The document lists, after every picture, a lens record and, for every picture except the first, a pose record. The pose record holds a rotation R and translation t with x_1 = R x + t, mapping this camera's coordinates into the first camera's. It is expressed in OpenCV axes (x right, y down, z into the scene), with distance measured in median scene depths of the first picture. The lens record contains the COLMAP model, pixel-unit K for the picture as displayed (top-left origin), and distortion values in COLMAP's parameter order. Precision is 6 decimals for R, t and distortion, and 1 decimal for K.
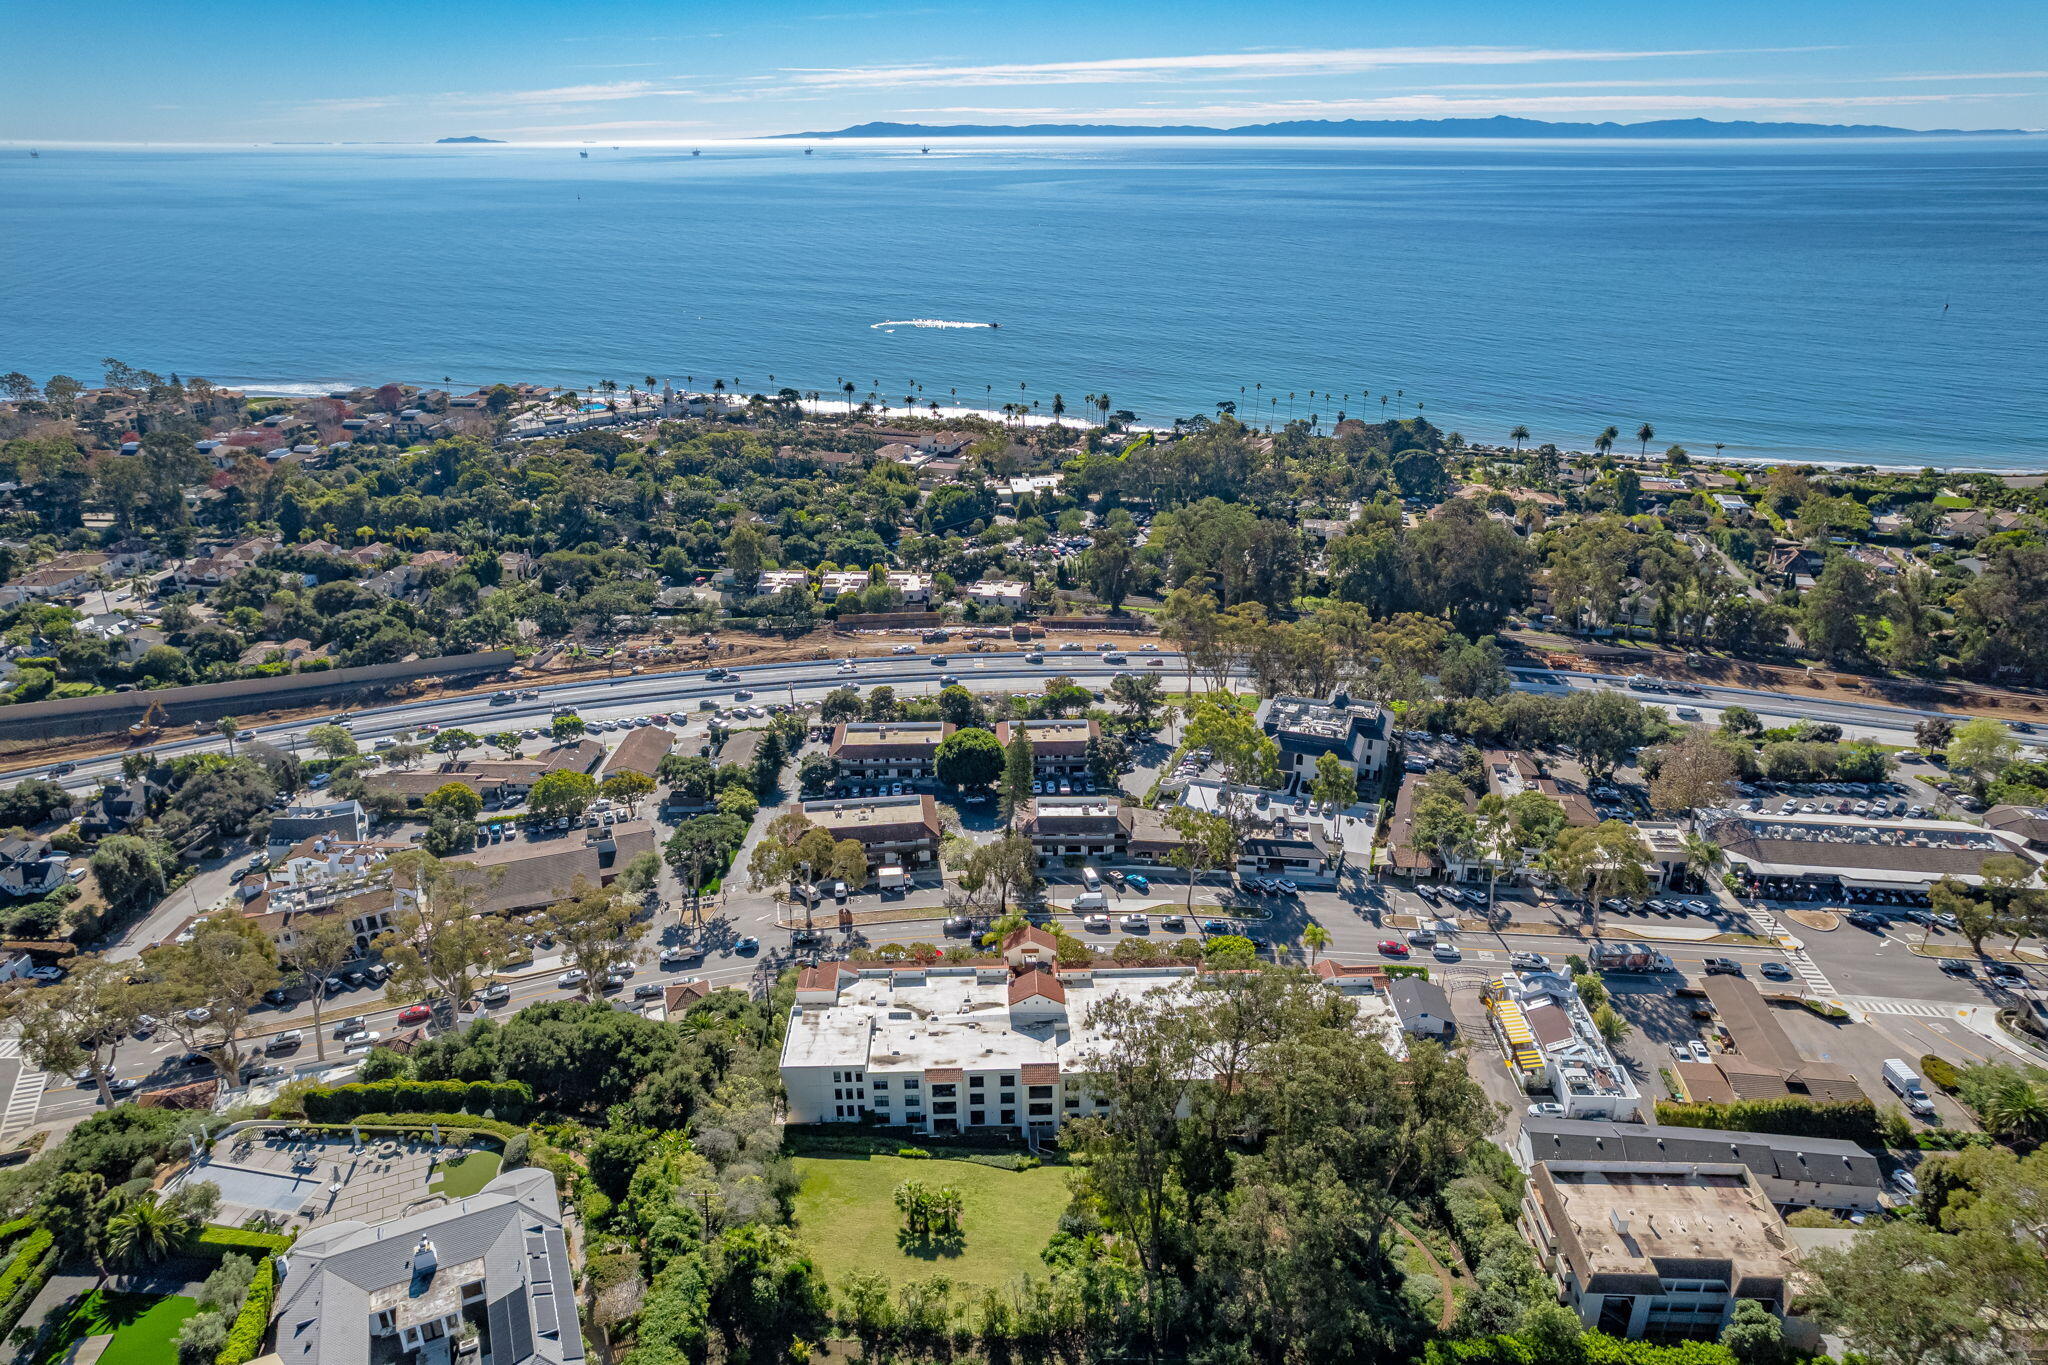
lens RADIAL K [[1309.0, 0, 1024.0], [0, 1309.0, 682.5], [0, 0, 1]] dist [-0.071354, 0.071861]
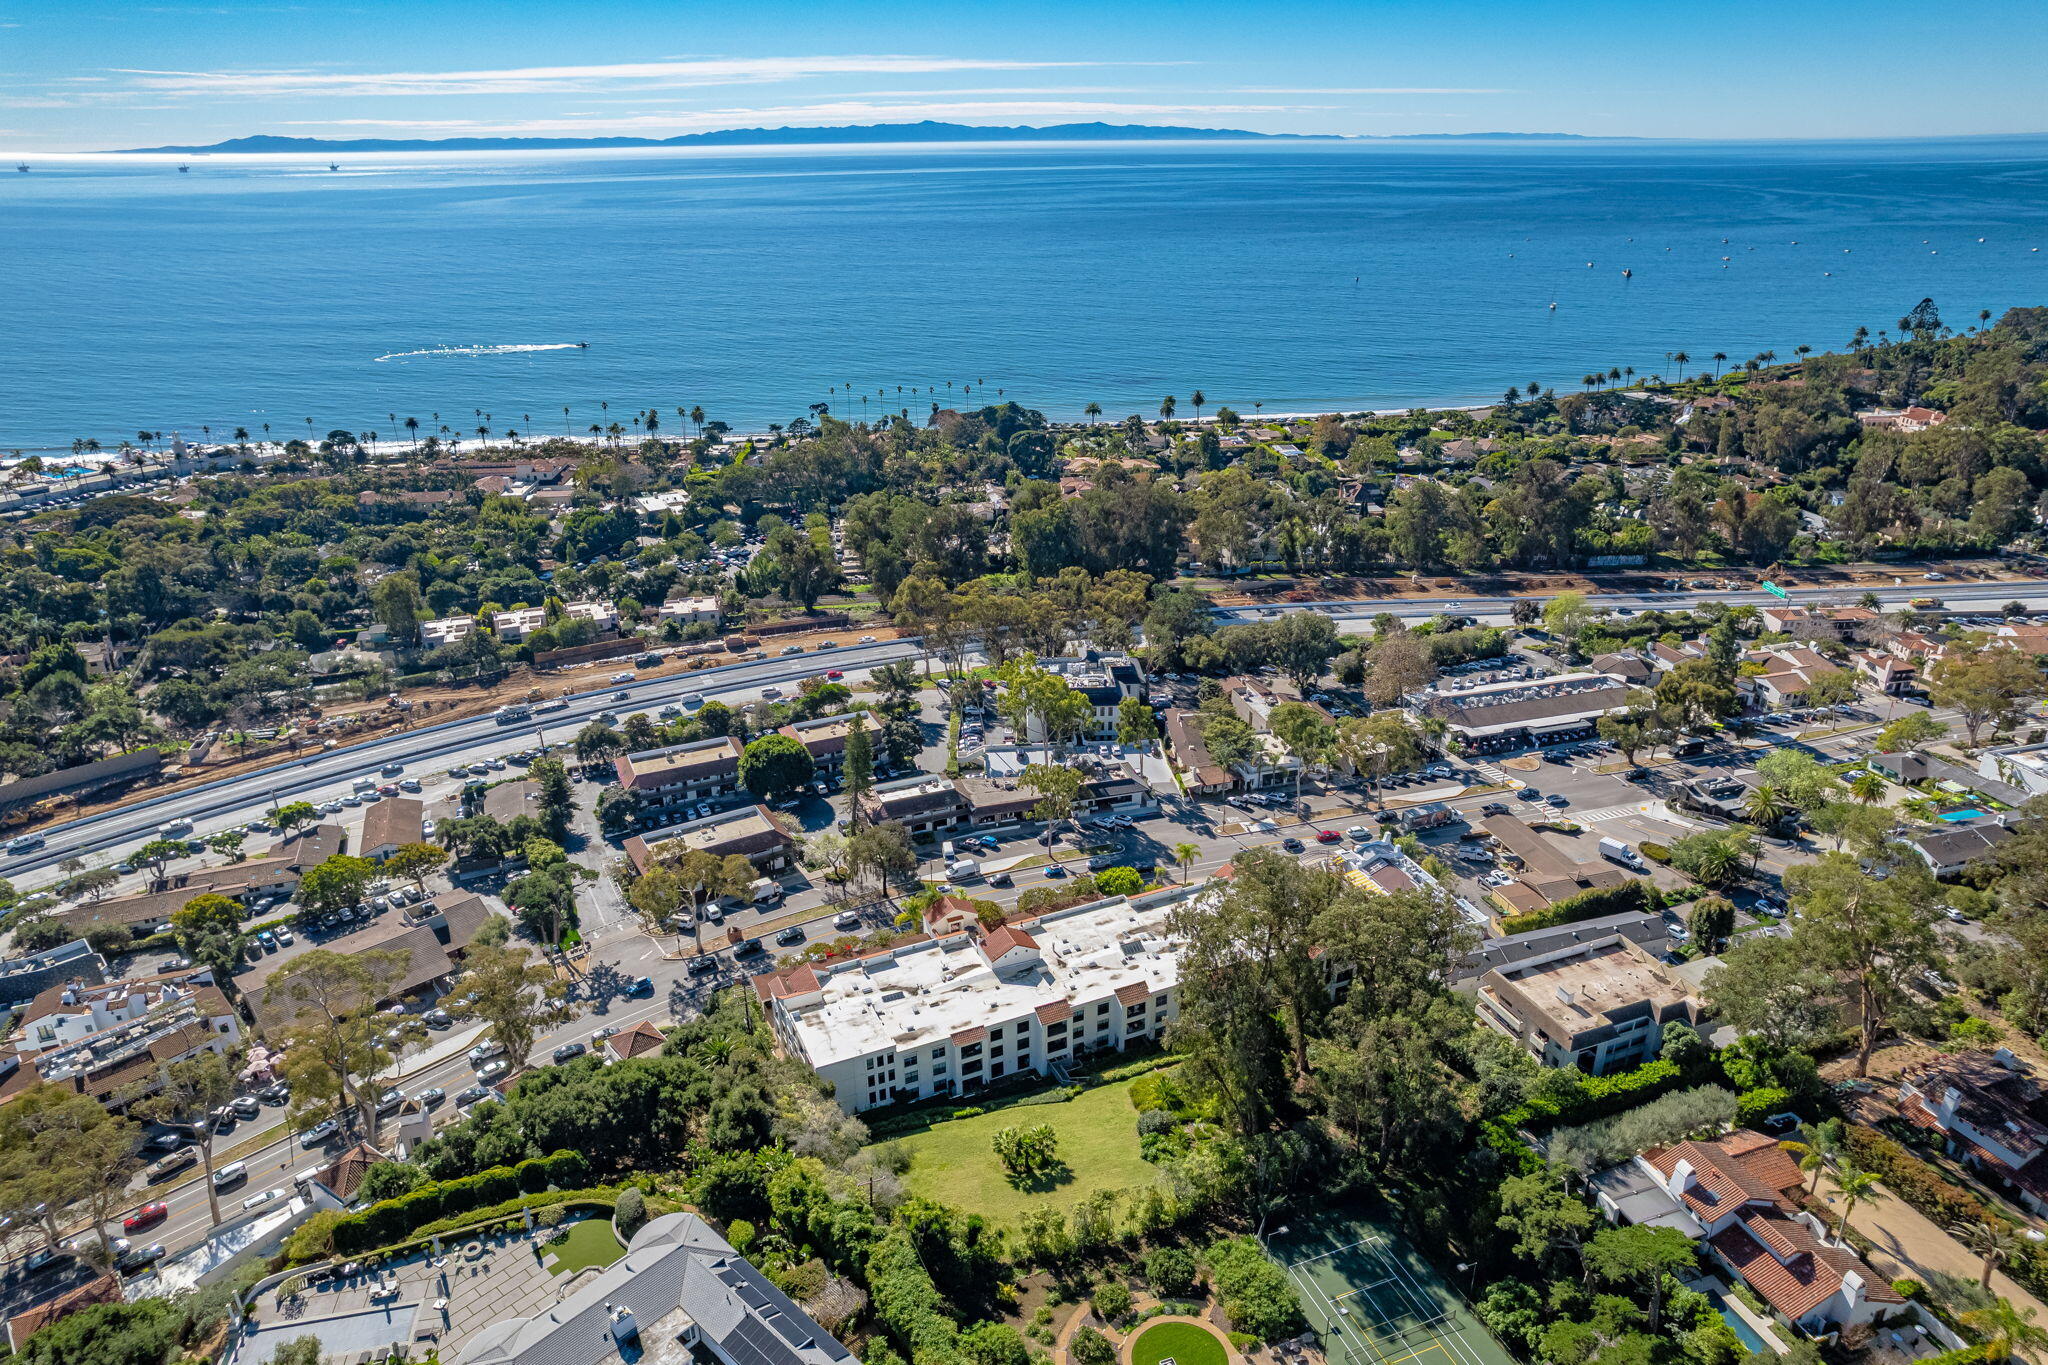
lens RADIAL K [[1309.0, 0, 1024.0], [0, 1309.0, 682.5], [0, 0, 1]] dist [-0.071354, 0.071861]
pose [[0.922698, -0.153822, 0.353506, -0.197881], [0.155756, 0.987524, 0.023161, 0.002341], [-0.352658, 0.033690, 0.935145, -0.002015]]
